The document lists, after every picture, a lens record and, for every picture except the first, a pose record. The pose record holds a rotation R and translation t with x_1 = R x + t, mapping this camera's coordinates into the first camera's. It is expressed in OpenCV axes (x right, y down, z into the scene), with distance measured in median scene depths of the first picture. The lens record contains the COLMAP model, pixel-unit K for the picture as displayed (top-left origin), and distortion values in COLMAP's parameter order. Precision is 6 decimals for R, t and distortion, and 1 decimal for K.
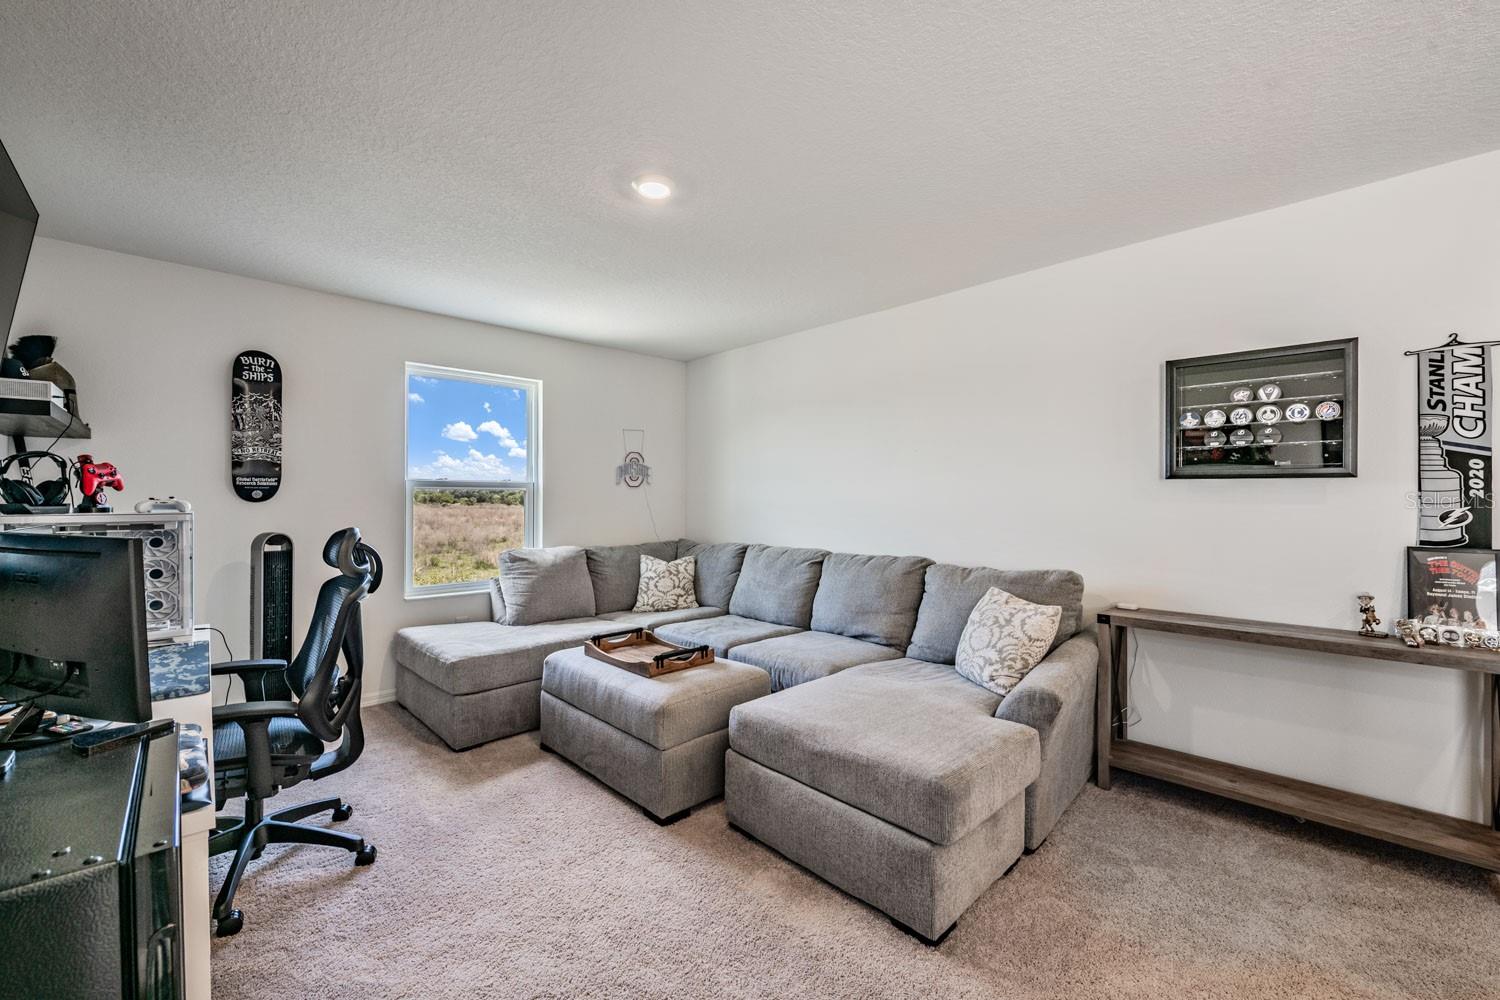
lens RADIAL K [[591.7, 0, 748.6], [0, 591.7, 496.0], [0, 0, 1]] dist [-0.007320, -0.003099]
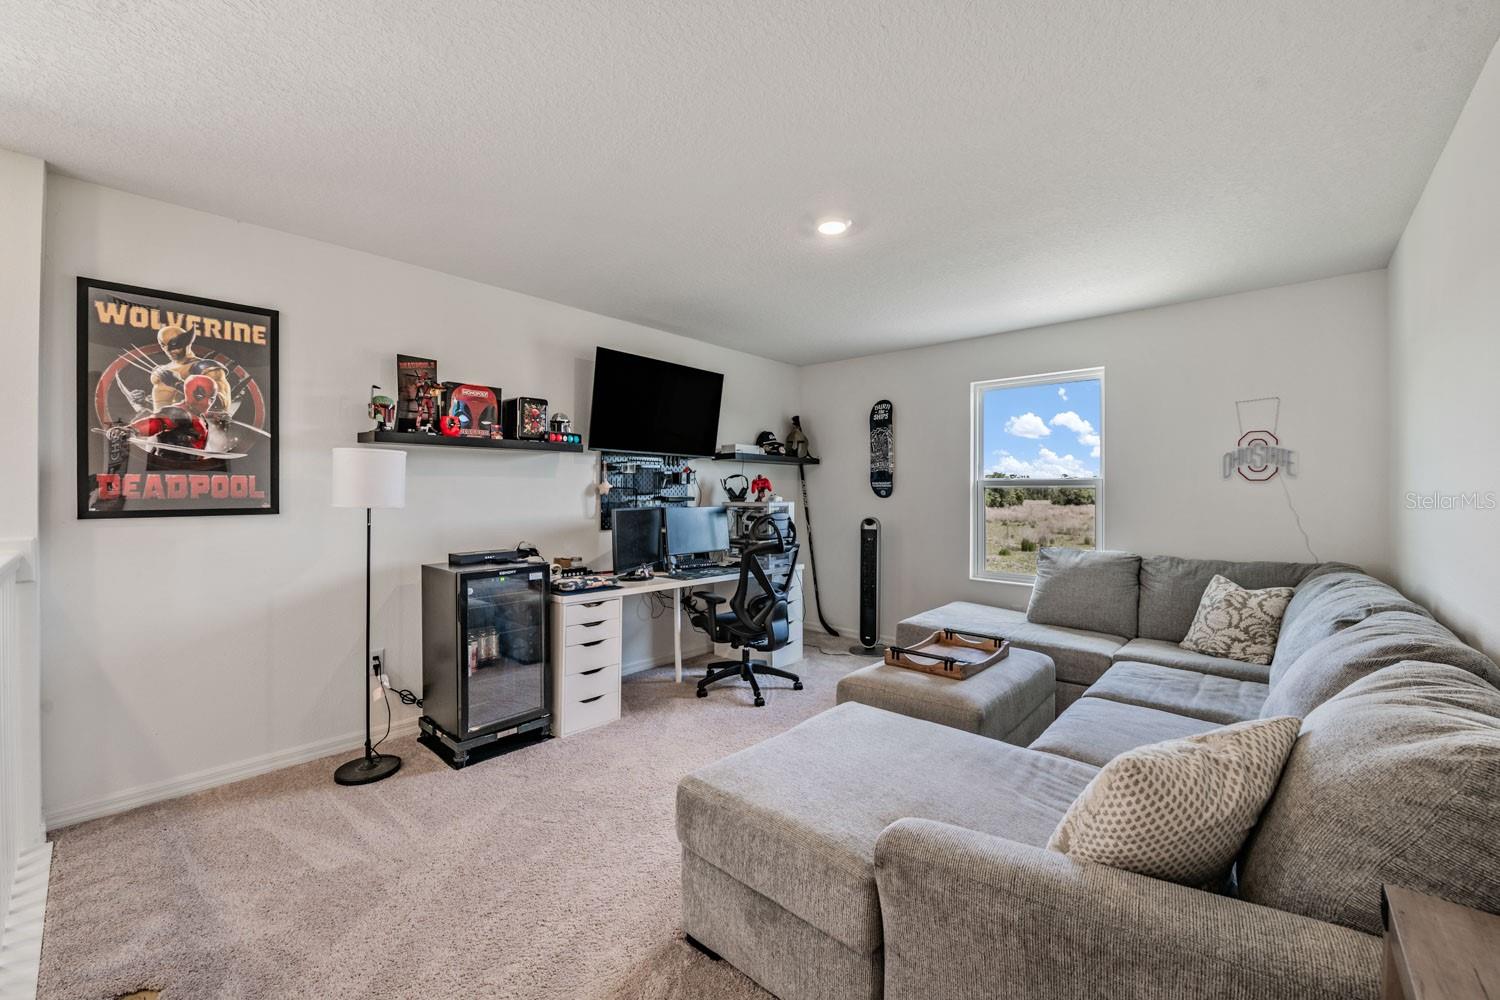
lens RADIAL K [[591.7, 0, 748.6], [0, 591.7, 496.0], [0, 0, 1]] dist [-0.007320, -0.003099]
pose [[0.092327, 0.004122, -0.995720, 0.510645], [0.001878, 0.999989, 0.004314, -0.001402], [0.995727, -0.002268, 0.092318, 0.381693]]
